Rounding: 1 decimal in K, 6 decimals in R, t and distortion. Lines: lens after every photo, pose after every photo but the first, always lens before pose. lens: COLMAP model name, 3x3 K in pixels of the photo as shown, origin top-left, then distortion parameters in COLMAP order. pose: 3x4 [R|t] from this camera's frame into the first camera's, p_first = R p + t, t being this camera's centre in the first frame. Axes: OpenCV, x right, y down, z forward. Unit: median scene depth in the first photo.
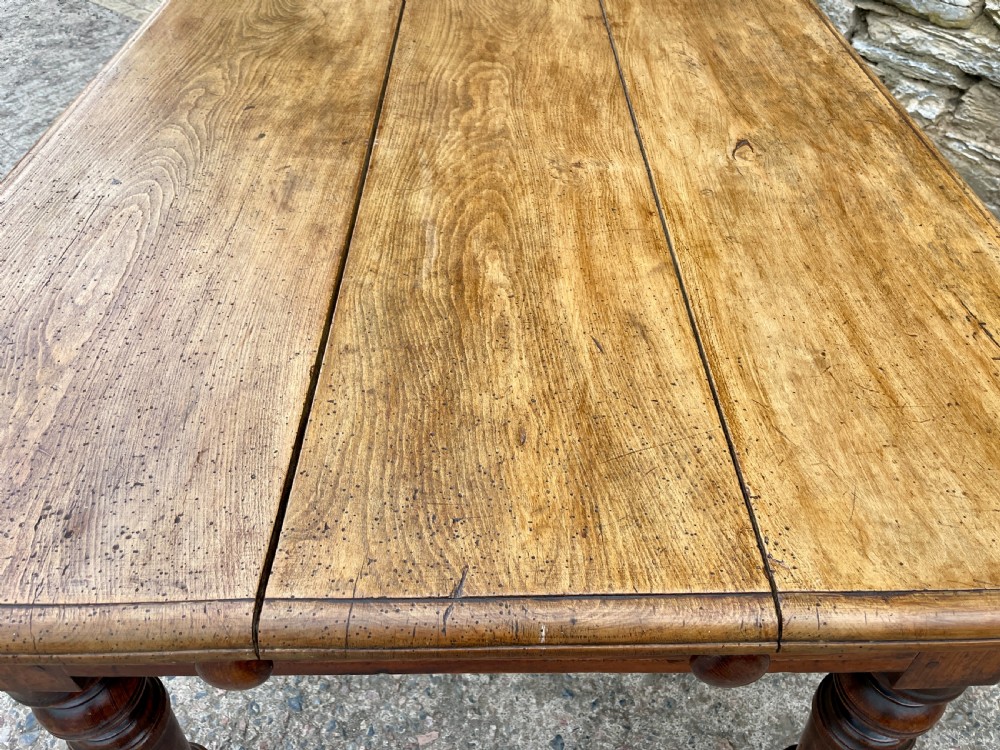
lens RADIAL K [[771.0, 0, 500.0], [0, 771.0, 369.6], [0, 0, 1]] dist [0.069068, -0.103739]
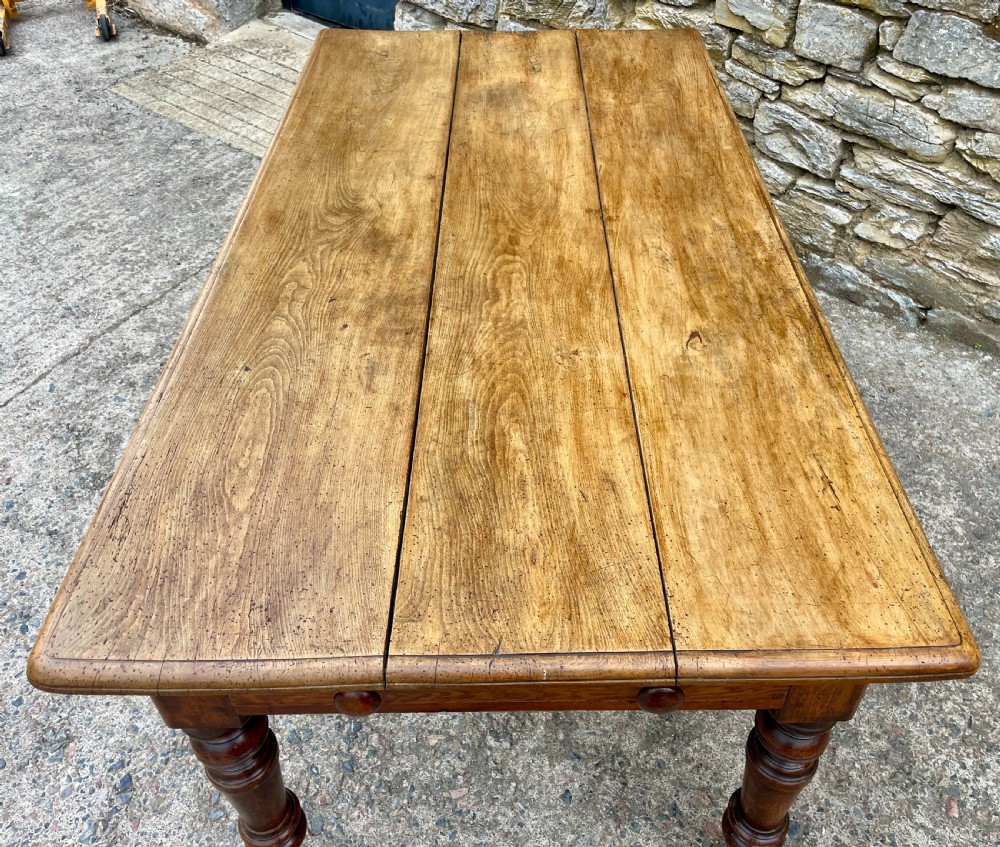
lens RADIAL K [[872.2, 0, 528.1], [0, 872.2, 404.8], [0, 0, 1]] dist [0.086623, -0.124519]
pose [[0.999918, 0.000476, 0.012803, -0.005947], [0.000018, 0.999256, -0.038573, -0.124090], [-0.012812, 0.038570, 0.999174, -0.640065]]
